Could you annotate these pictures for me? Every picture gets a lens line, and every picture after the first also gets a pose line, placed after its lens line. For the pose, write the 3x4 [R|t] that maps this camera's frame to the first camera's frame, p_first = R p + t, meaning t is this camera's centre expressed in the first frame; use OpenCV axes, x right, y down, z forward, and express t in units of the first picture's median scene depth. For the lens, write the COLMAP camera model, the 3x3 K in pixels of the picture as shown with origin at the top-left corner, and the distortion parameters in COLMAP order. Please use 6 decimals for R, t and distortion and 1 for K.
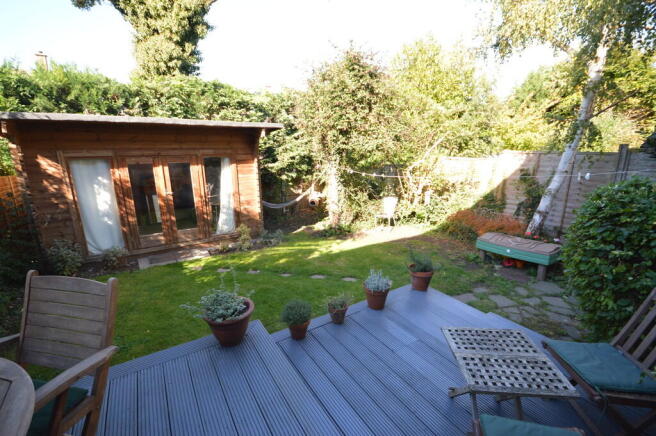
lens RADIAL K [[290.3, 0, 329.9], [0, 290.3, 218.5], [0, 0, 1]] dist [-0.004450, 0.000723]
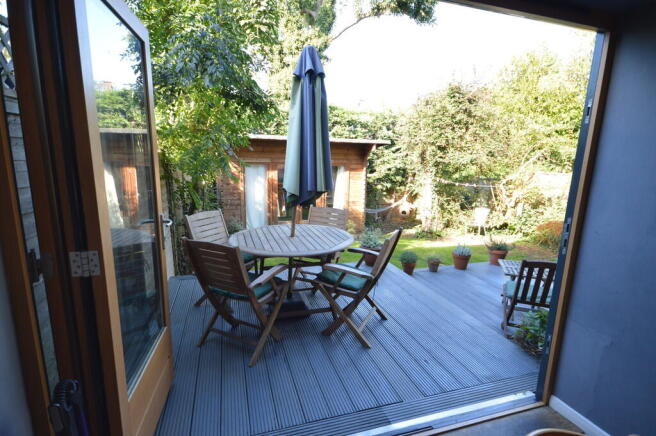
lens RADIAL K [[324.0, 0, 327.0], [0, 324.0, 220.0], [0, 0, 1]] dist [0.009170, 0.002218]
pose [[0.963719, 0.071790, -0.257084, -0.034543], [-0.087068, 0.995019, -0.048532, 0.083159], [0.252319, 0.069155, 0.965170, -0.314194]]
